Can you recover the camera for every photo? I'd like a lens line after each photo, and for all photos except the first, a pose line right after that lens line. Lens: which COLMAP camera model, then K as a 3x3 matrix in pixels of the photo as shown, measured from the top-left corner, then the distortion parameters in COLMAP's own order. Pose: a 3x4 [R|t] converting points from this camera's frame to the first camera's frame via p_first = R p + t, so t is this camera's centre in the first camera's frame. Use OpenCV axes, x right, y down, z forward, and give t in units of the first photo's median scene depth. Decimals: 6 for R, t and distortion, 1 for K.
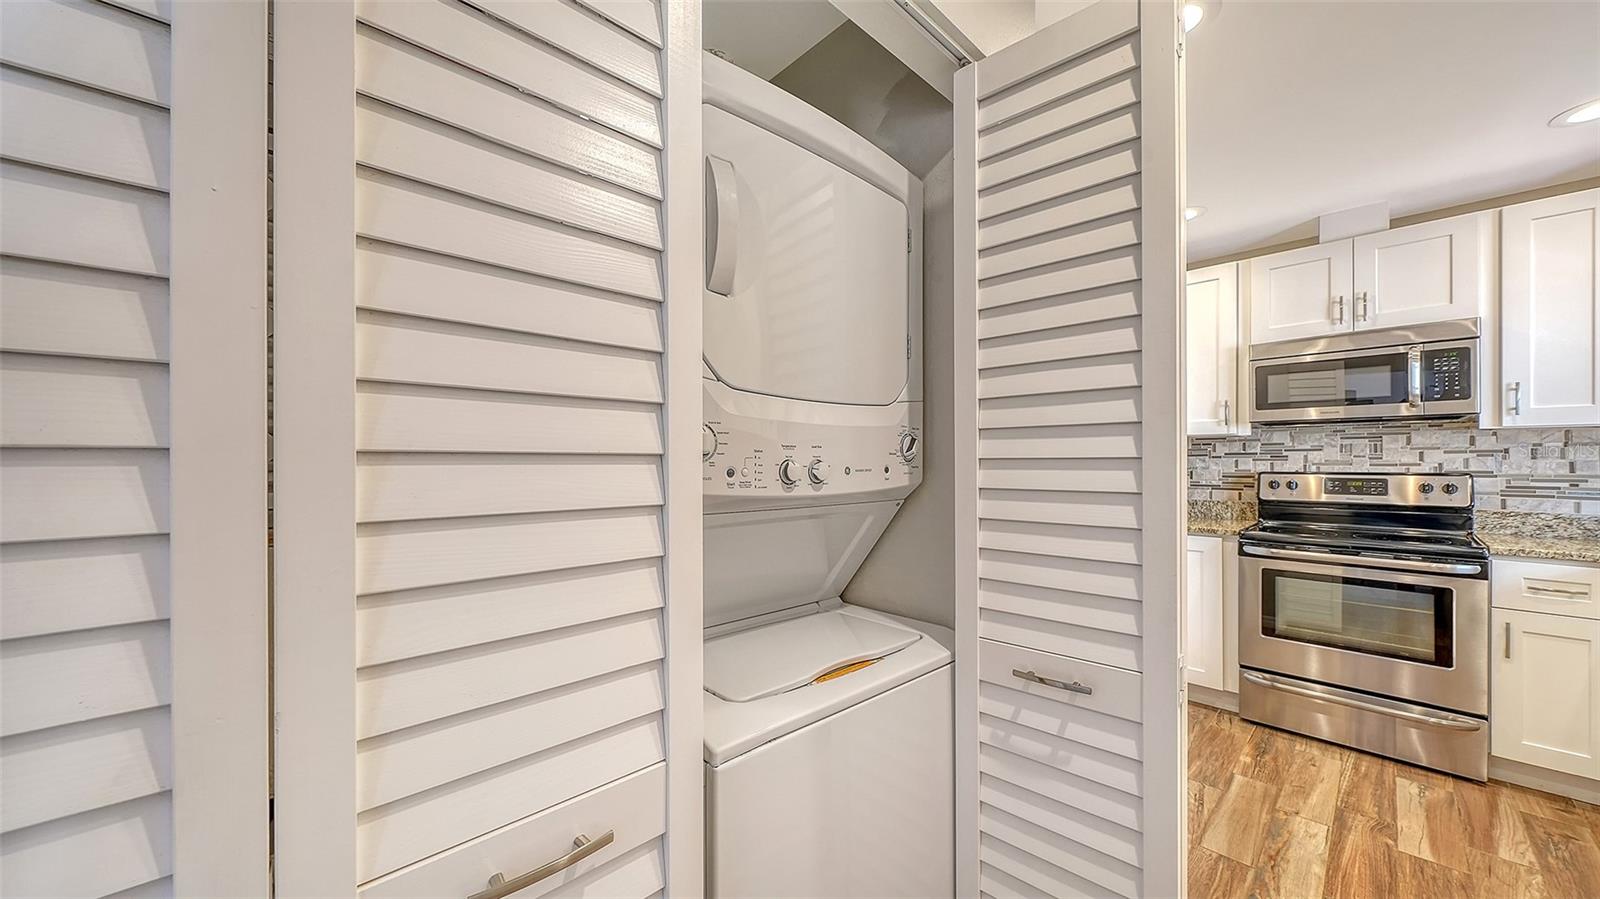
lens RADIAL K [[564.7, 0, 797.4], [0, 564.7, 461.8], [0, 0, 1]] dist [0.001295, -0.000303]
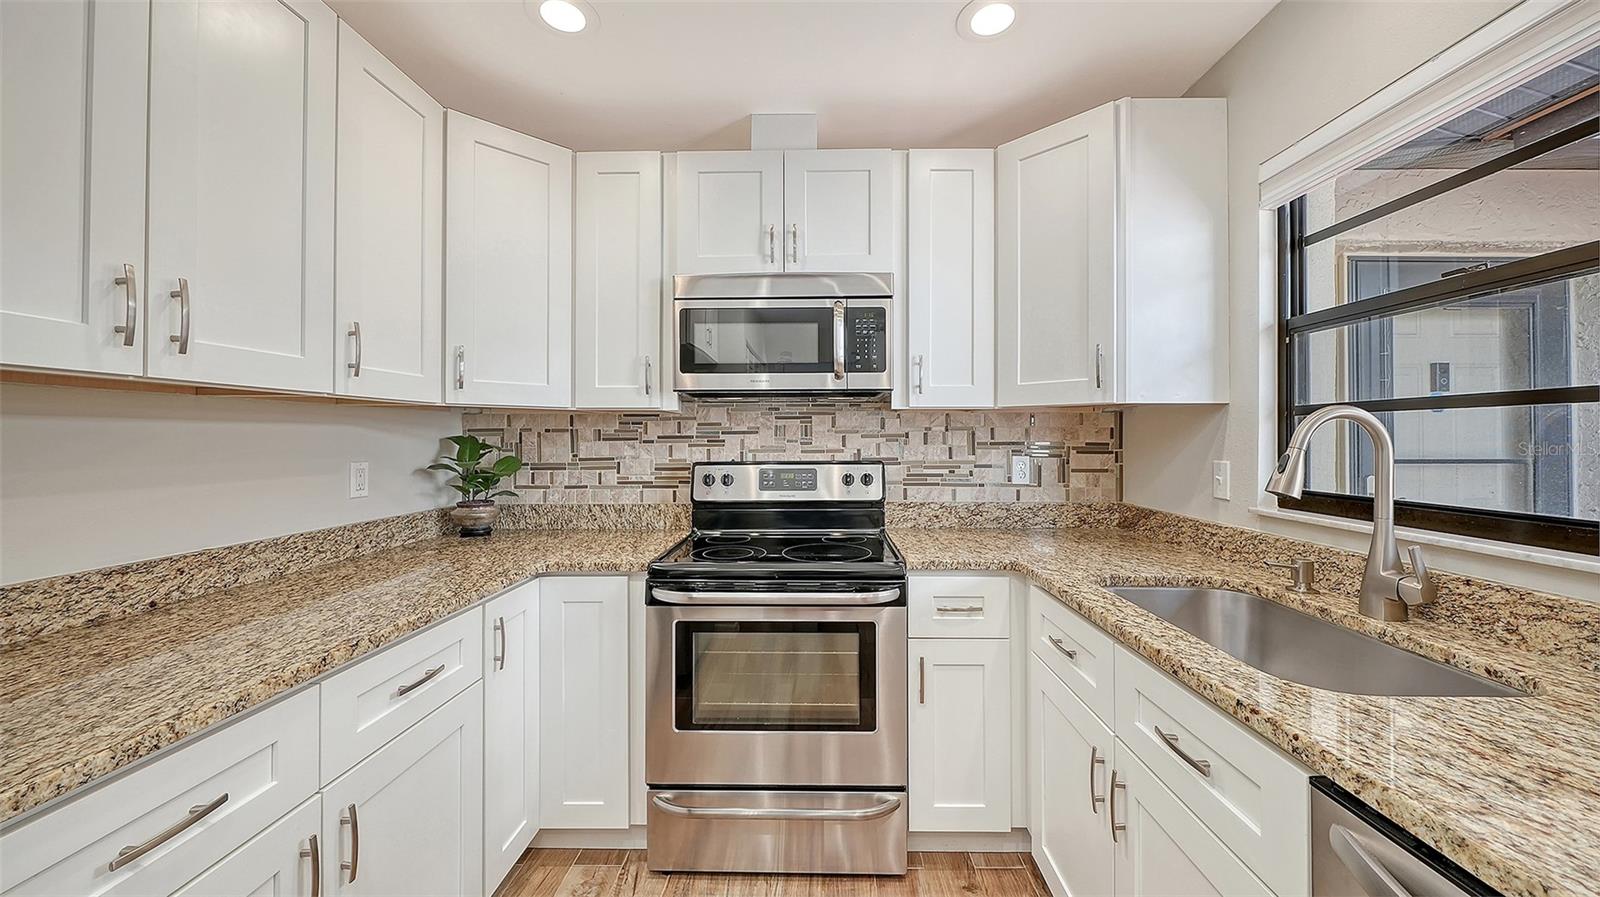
lens RADIAL K [[564.7, 0, 797.4], [0, 564.7, 460.8], [0, 0, 1]] dist [0.001295, -0.000303]
pose [[0.722129, -0.027970, 0.691192, 0.492284], [0.004558, 0.999353, 0.035679, -0.011313], [-0.691743, -0.022614, 0.721790, 0.460177]]
